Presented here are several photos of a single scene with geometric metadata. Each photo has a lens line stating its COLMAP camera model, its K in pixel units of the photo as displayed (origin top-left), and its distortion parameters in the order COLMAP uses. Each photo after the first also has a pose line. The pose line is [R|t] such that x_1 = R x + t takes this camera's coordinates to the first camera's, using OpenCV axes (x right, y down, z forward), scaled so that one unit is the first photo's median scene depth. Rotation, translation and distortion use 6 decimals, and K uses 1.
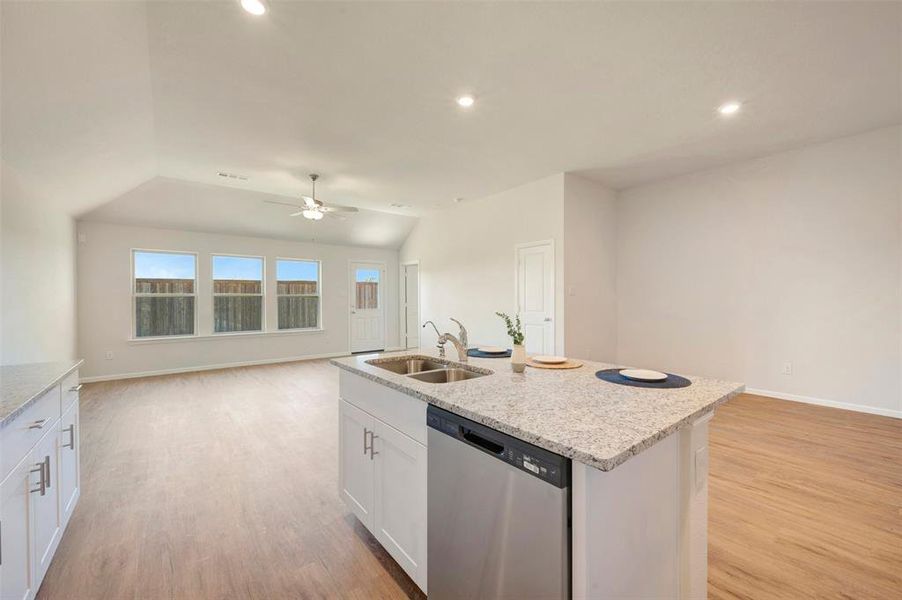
lens RADIAL K [[360.2, 0, 455.7], [0, 360.2, 300.2], [0, 0, 1]] dist [0.001067, 0.000180]
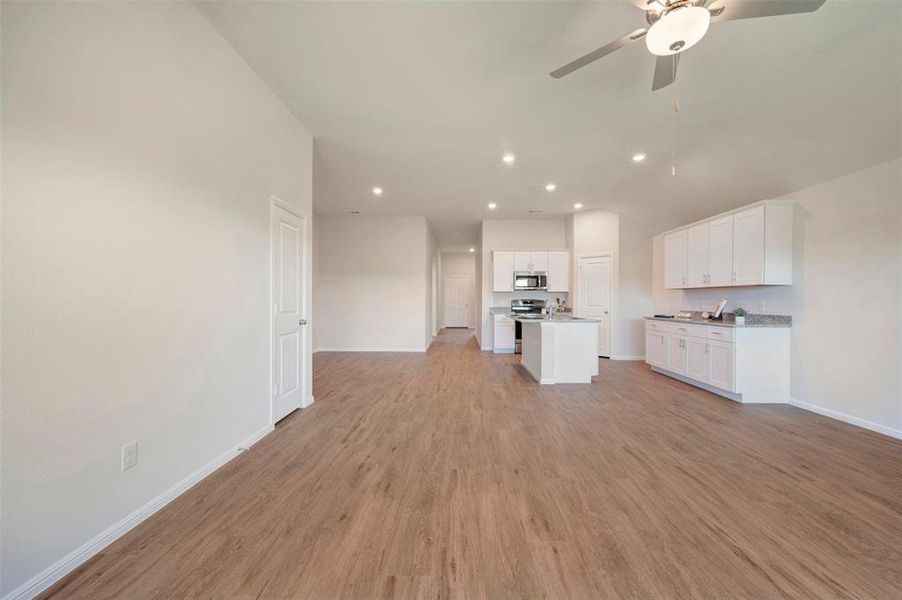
lens RADIAL K [[360.2, 0, 455.7], [0, 360.2, 300.2], [0, 0, 1]] dist [0.001067, 0.000180]
pose [[-0.772573, 0.000461, 0.634926, -0.452083], [0.005172, 0.999971, 0.005568, 0.006310], [-0.634905, 0.007585, -0.772553, 1.398944]]
